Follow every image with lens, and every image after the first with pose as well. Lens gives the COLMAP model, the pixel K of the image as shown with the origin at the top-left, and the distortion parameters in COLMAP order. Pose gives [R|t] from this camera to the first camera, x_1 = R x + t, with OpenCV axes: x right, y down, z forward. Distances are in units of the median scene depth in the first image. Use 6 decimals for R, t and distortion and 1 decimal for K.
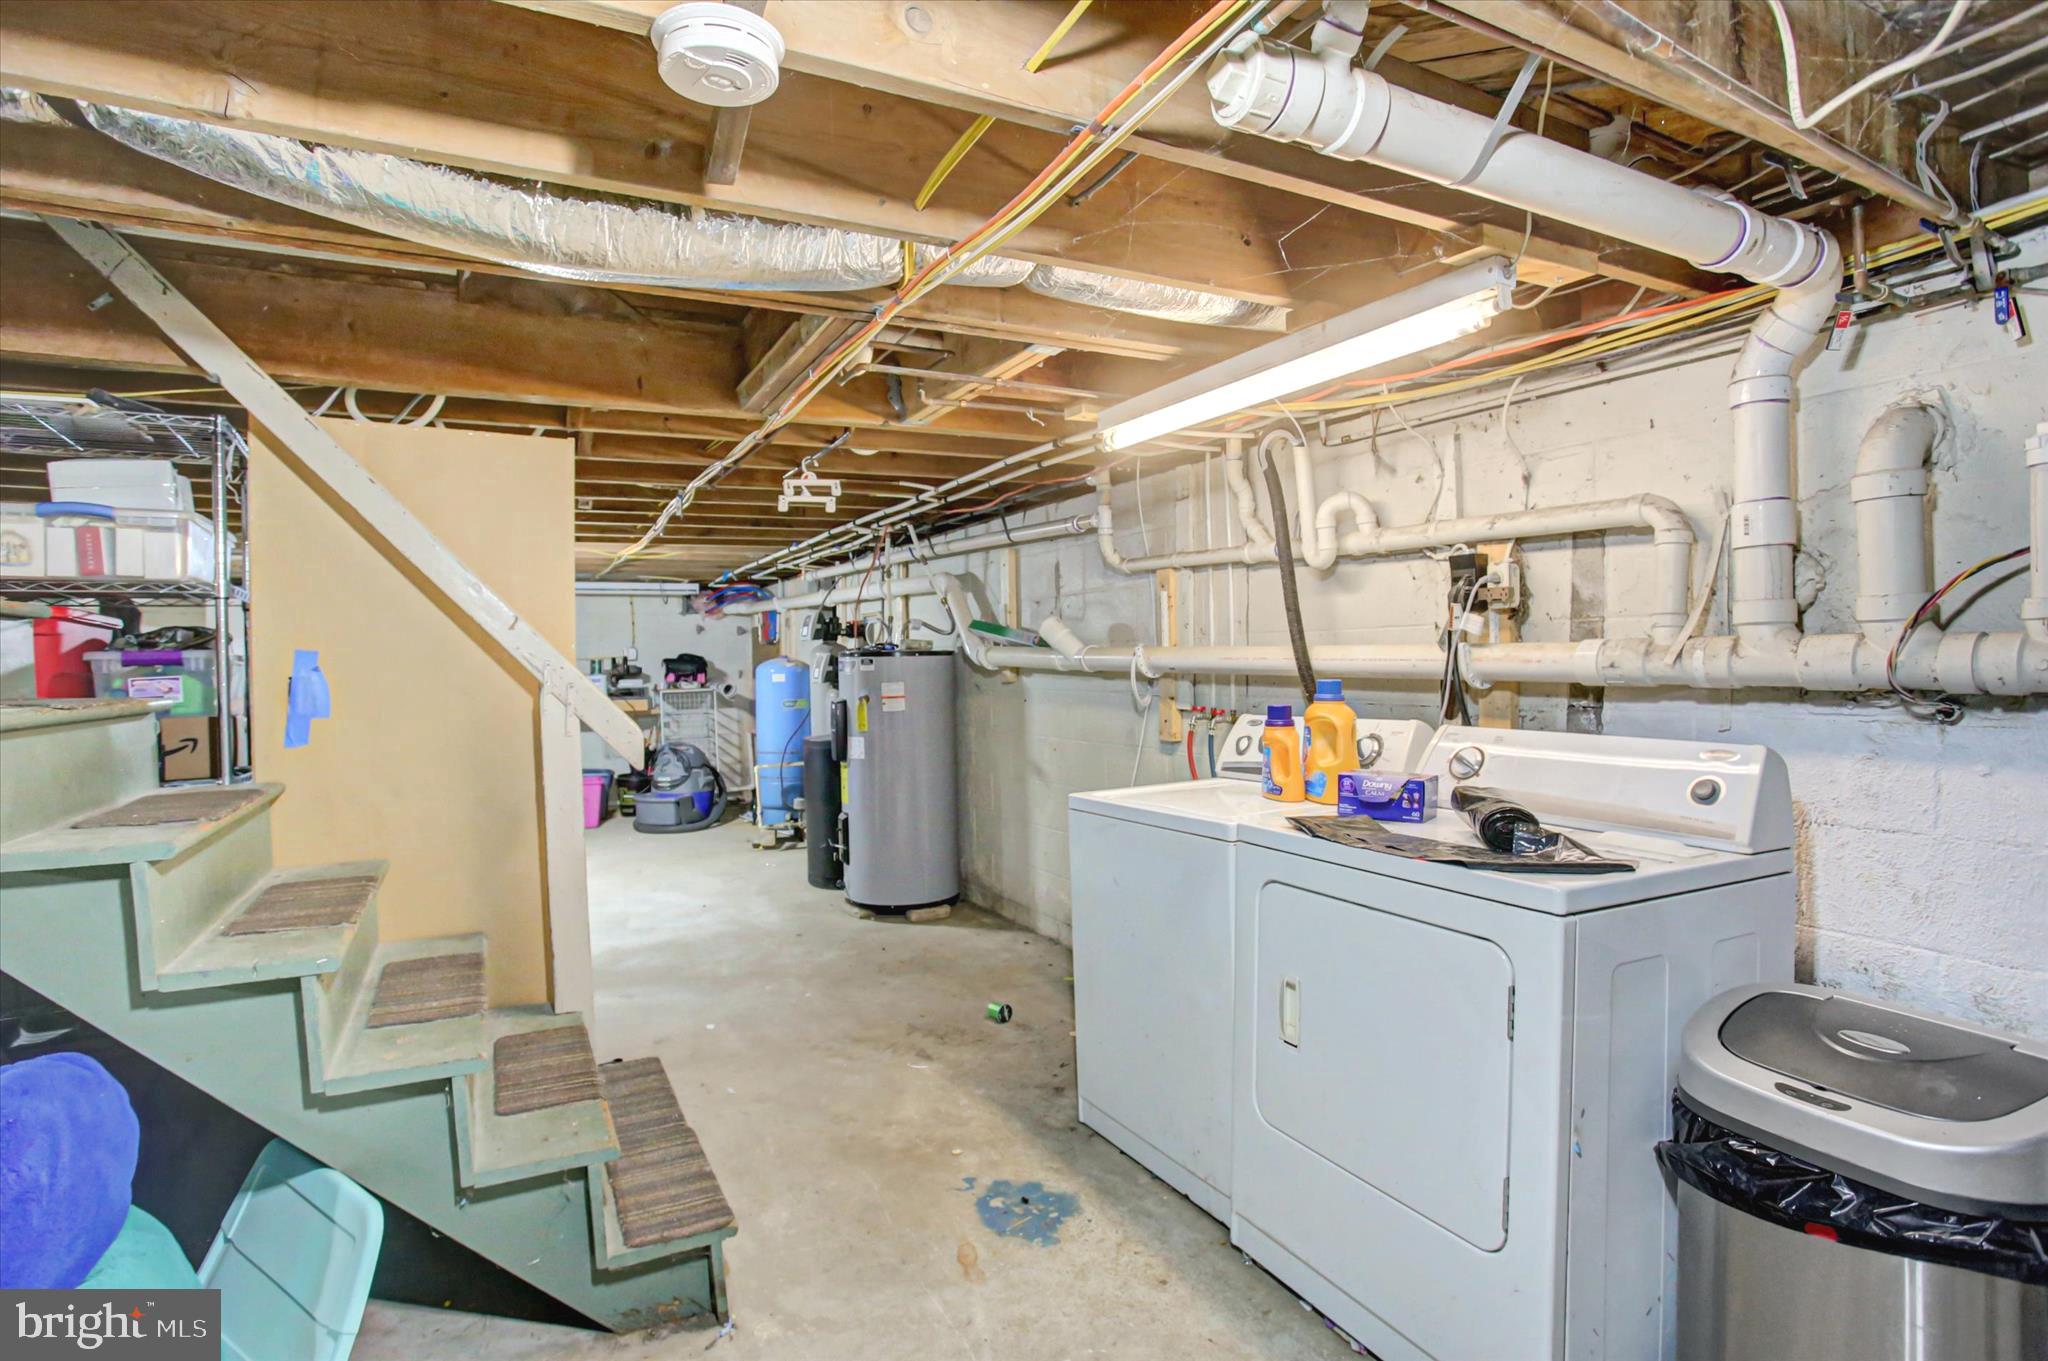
lens RADIAL K [[1031.5, 0, 994.8], [0, 1031.5, 645.0], [0, 0, 1]] dist [-0.070060, 0.030939]
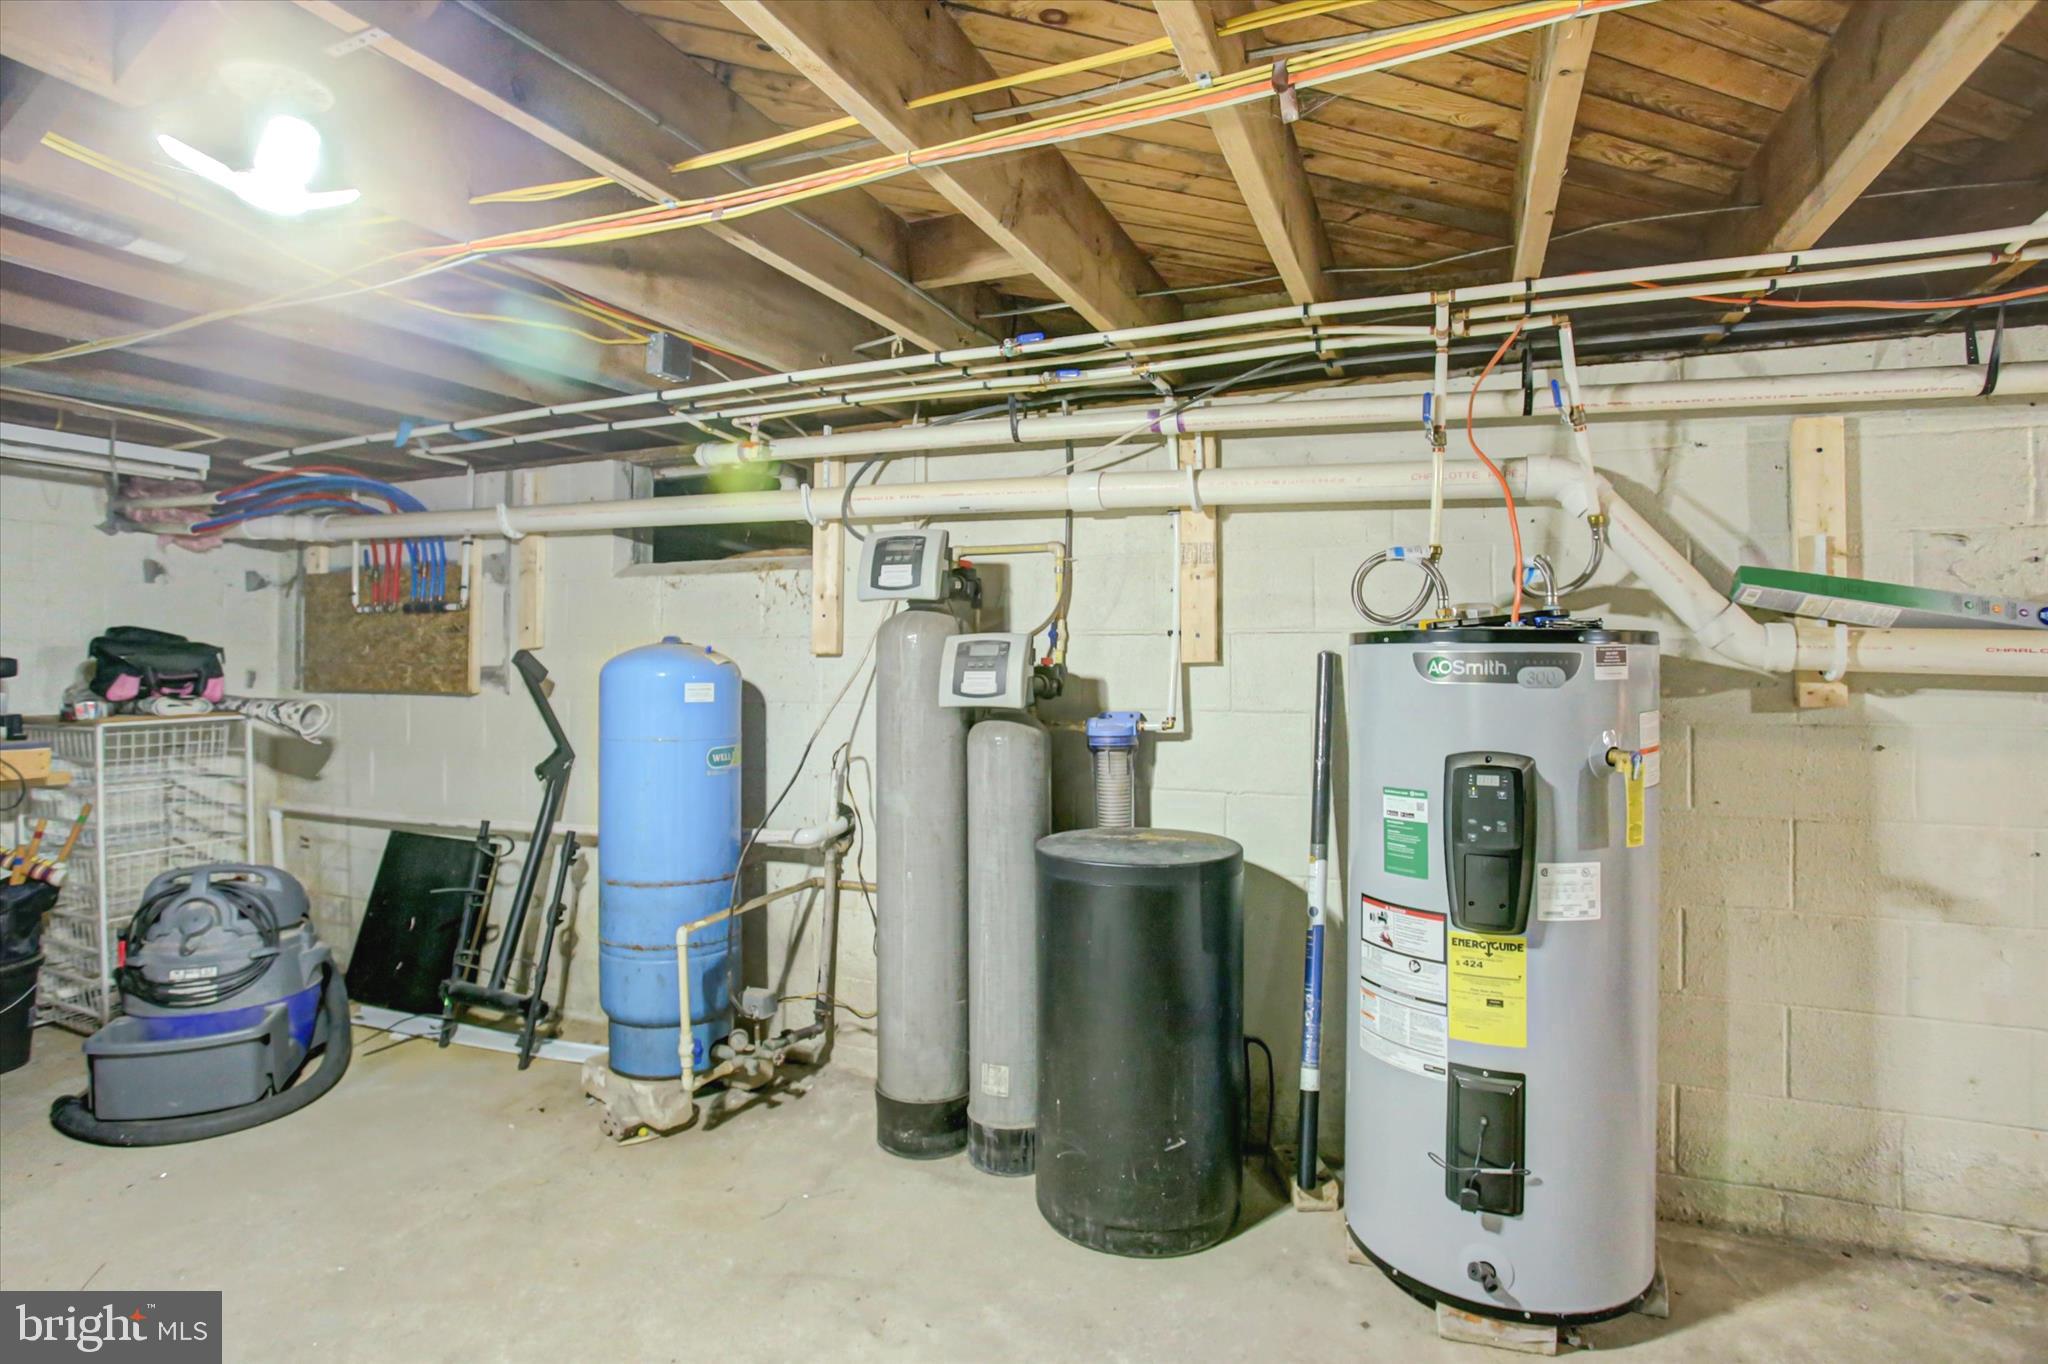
lens RADIAL K [[1013.0, 0, 995.4], [0, 1013.0, 649.2], [0, 0, 1]] dist [-0.066306, 0.026308]
pose [[0.763360, 0.023688, 0.645538, -0.364016], [-0.023919, 0.999679, -0.008399, 0.015375], [-0.645530, -0.009029, 0.763682, 0.612564]]
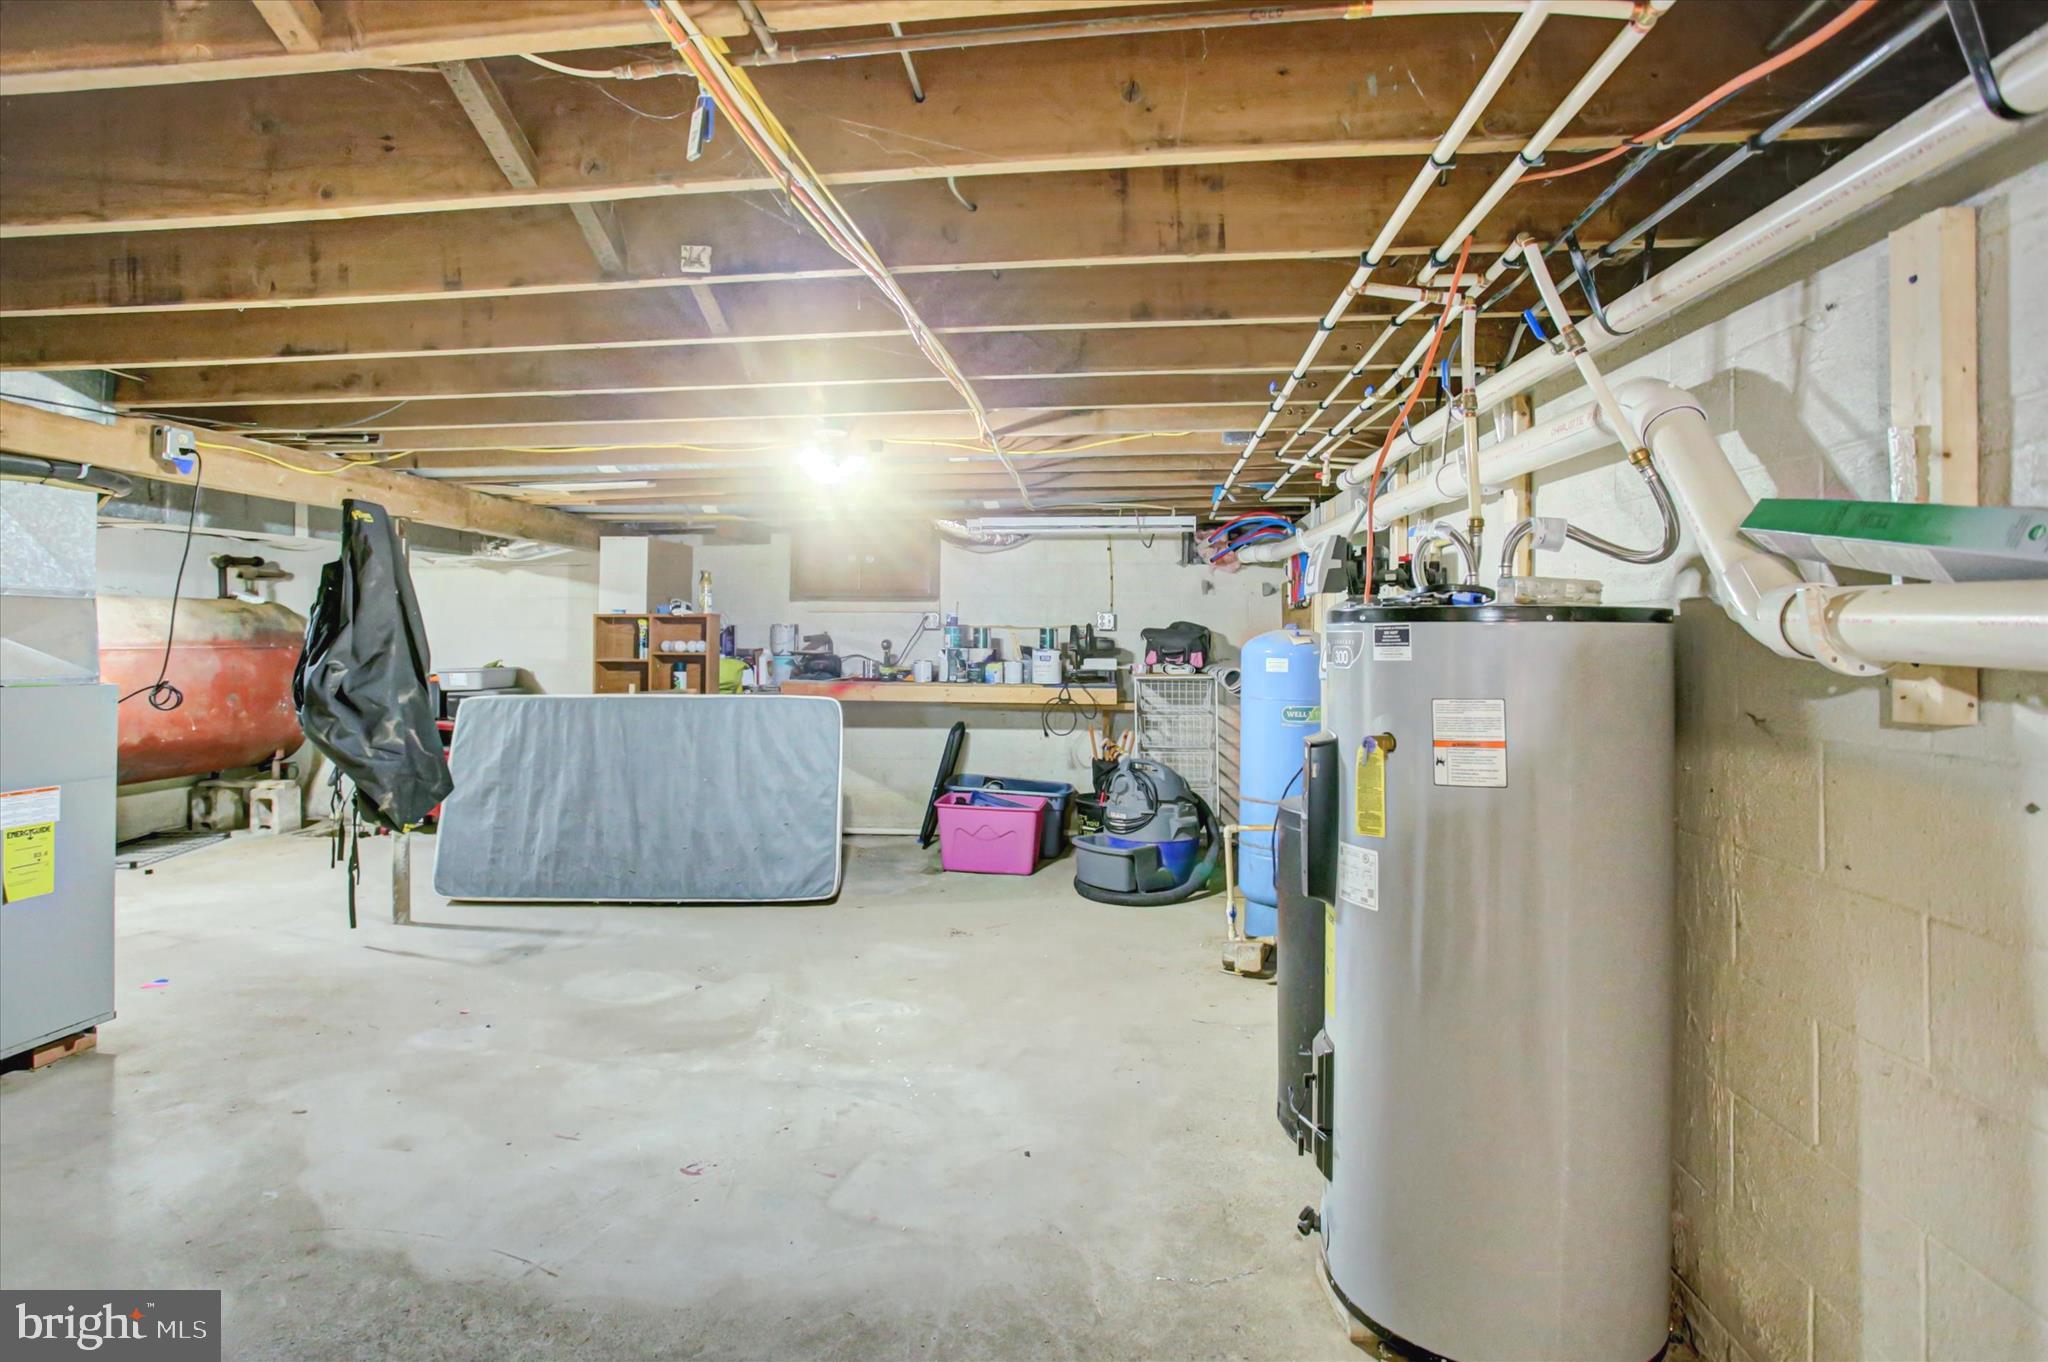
lens RADIAL K [[1049.9, 0, 1014.0], [0, 1049.9, 626.4], [0, 0, 1]] dist [-0.052392, -0.000095]
pose [[0.843889, 0.014273, -0.536329, -0.030341], [-0.011132, 0.999897, 0.009093, 0.007882], [0.536403, -0.001703, 0.843960, 0.448222]]
